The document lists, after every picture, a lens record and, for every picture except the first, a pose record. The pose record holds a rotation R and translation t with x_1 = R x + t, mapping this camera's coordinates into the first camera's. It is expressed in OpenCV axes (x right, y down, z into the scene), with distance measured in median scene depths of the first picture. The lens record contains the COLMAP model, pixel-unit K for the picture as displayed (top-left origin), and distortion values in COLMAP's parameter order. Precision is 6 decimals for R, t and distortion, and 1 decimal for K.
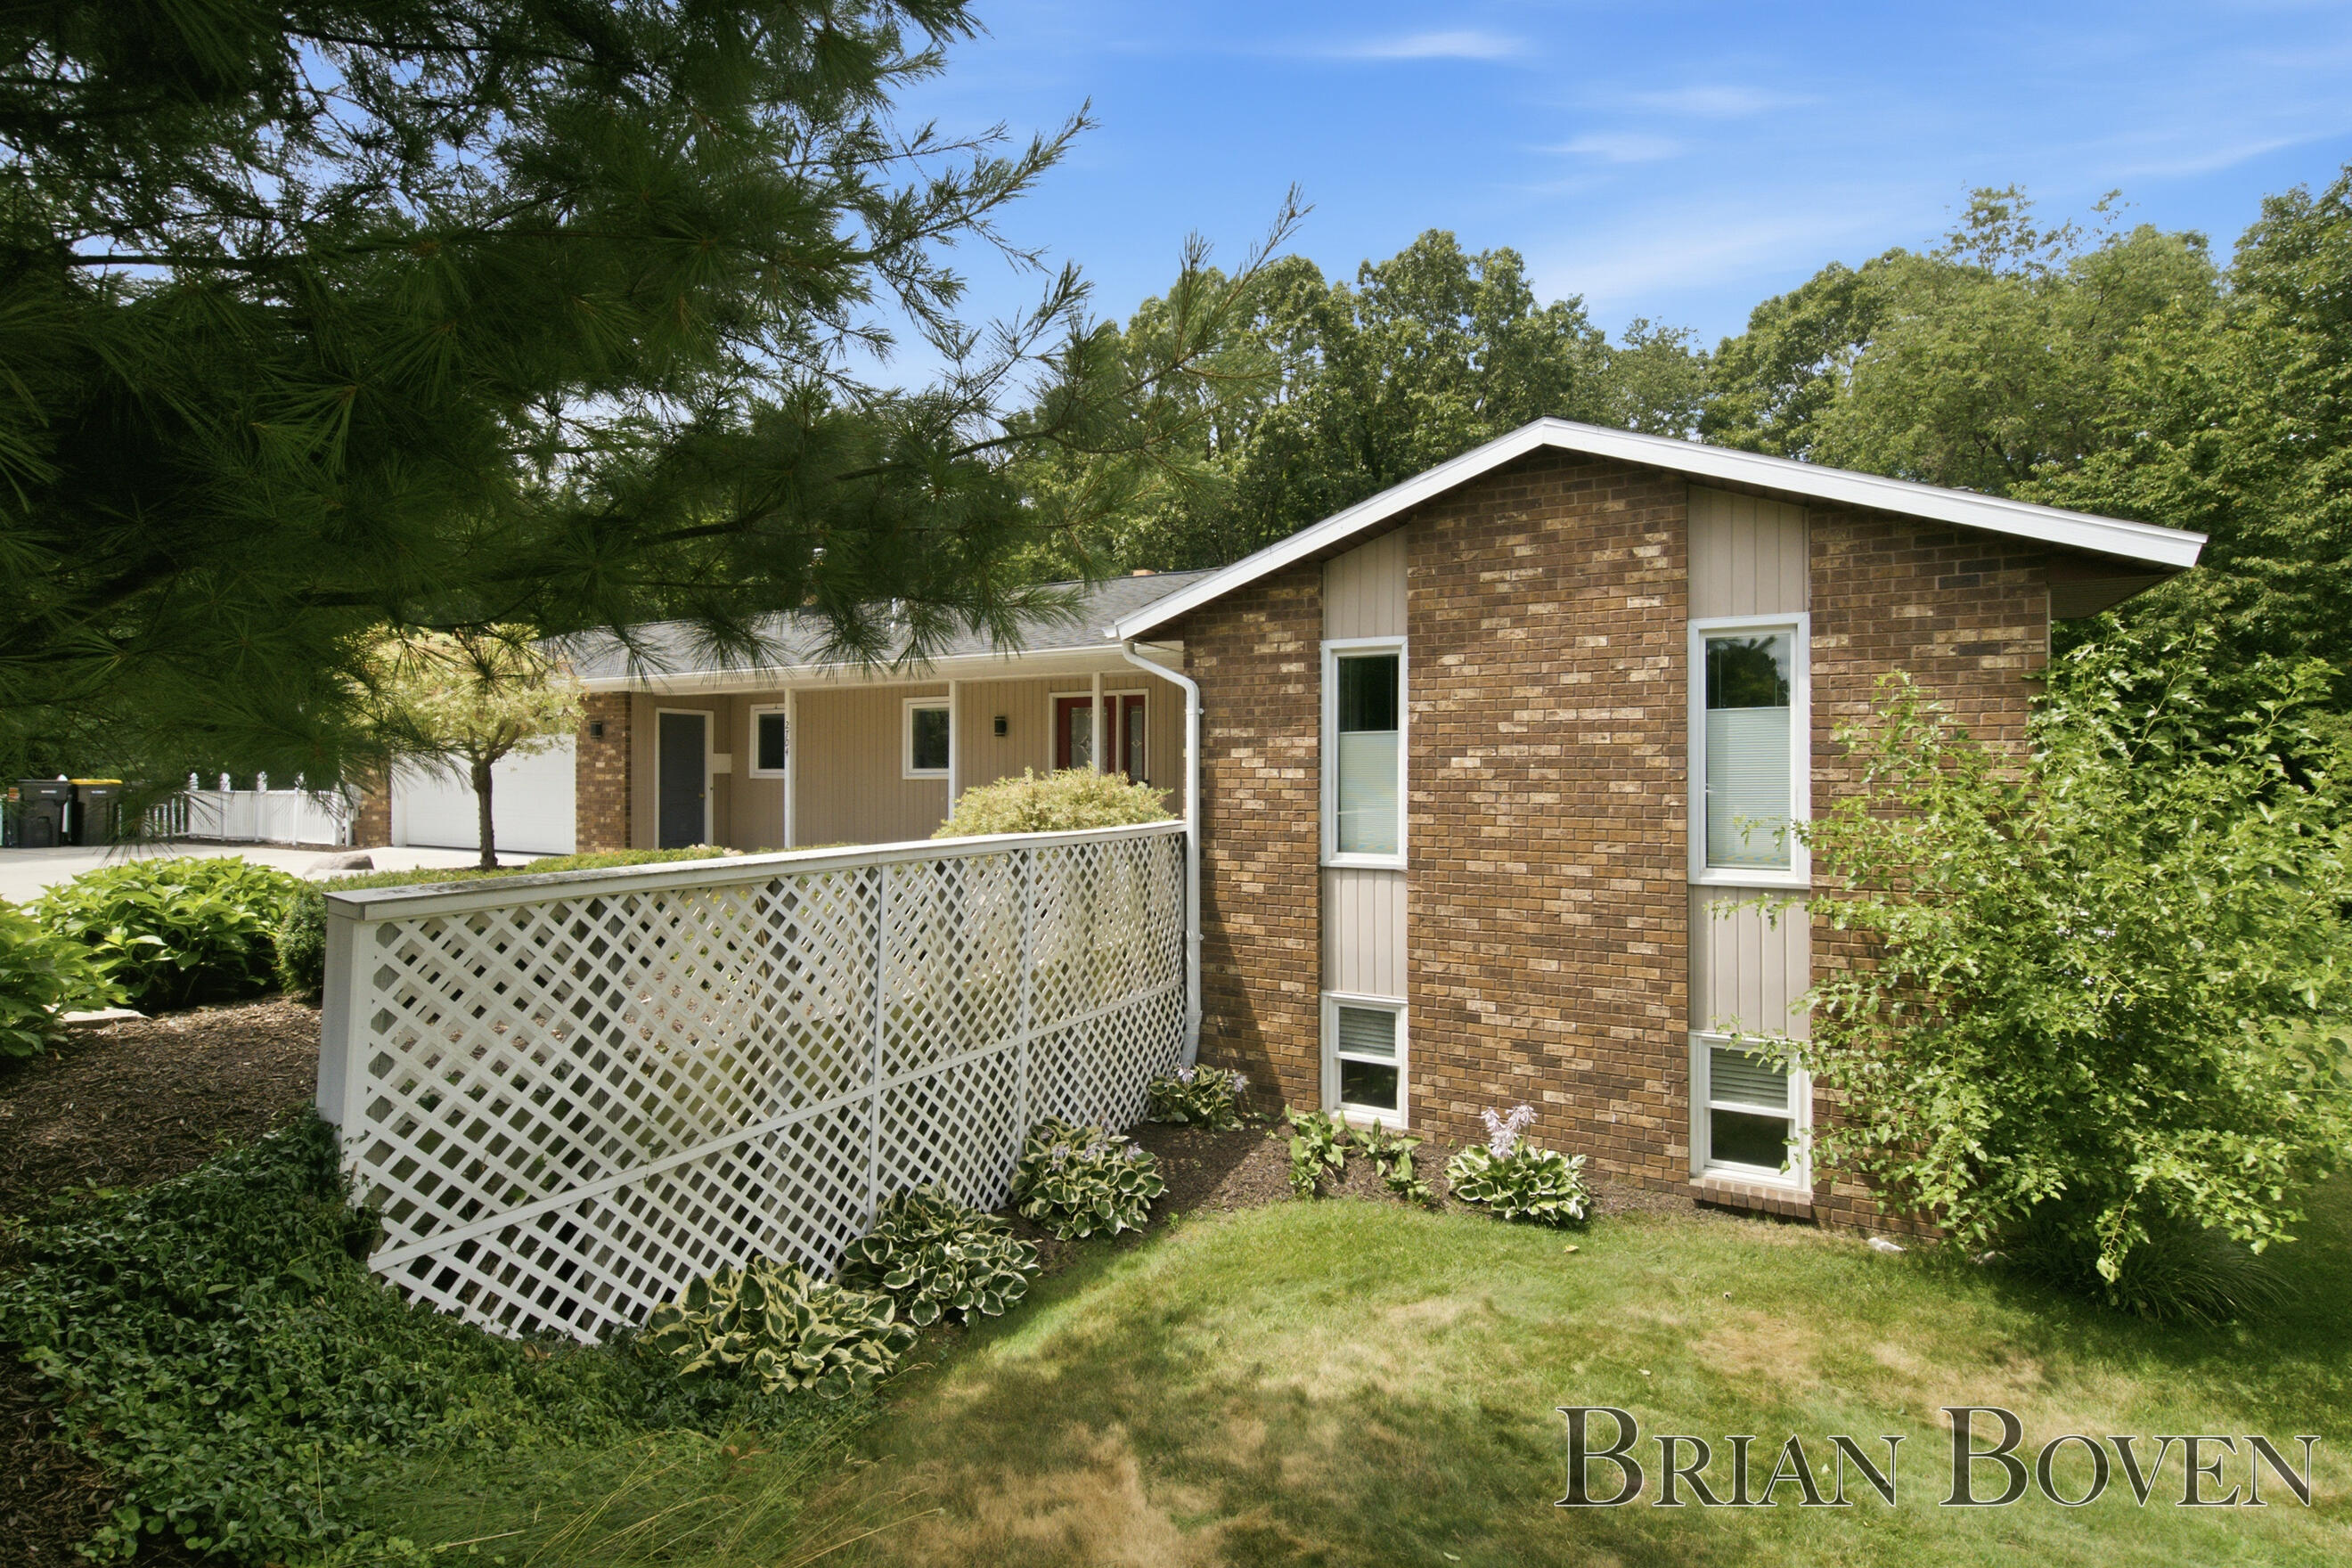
lens RADIAL K [[1039.3, 0, 1178.2], [0, 1039.3, 789.1], [0, 0, 1]] dist [-0.003329, -0.000816]
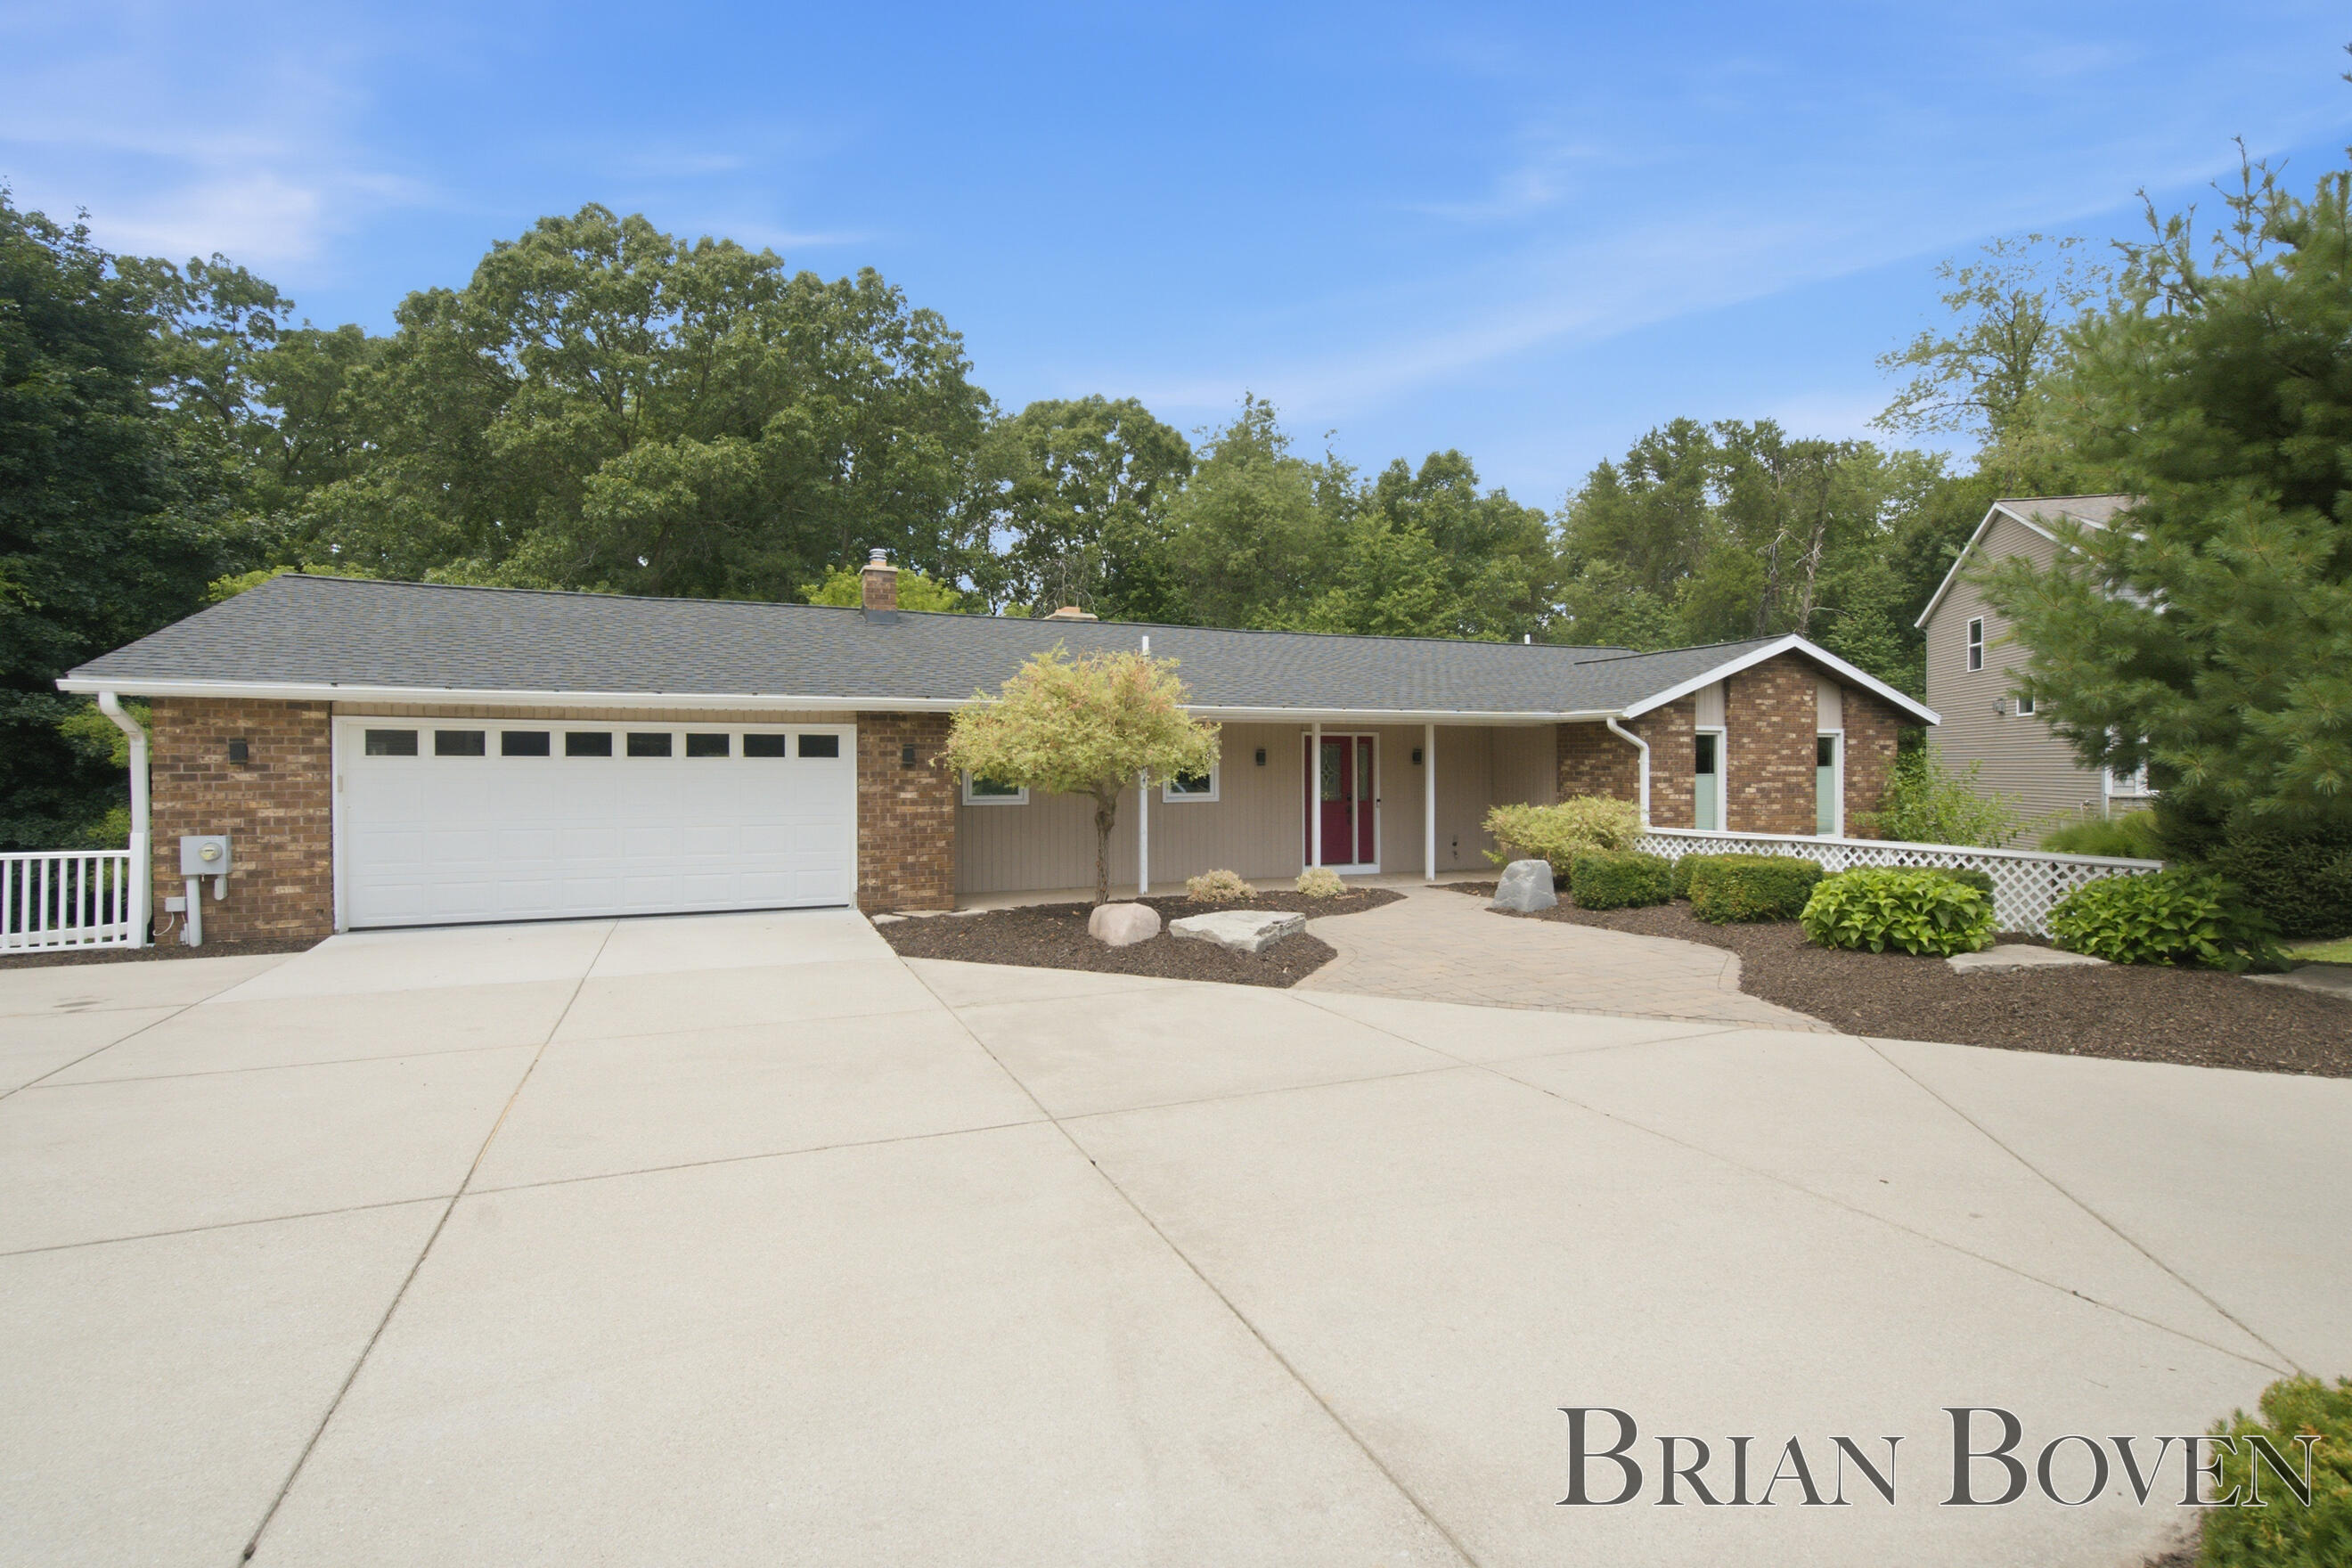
lens RADIAL K [[1095.7, 0, 1166.2], [0, 1095.7, 802.9], [0, 0, 1]] dist [0.002298, 0.000104]
pose [[0.632559, -0.024104, 0.774137, -2.193733], [0.014610, 0.999709, 0.019190, -0.060702], [-0.774375, -0.000829, 0.632727, 0.531765]]
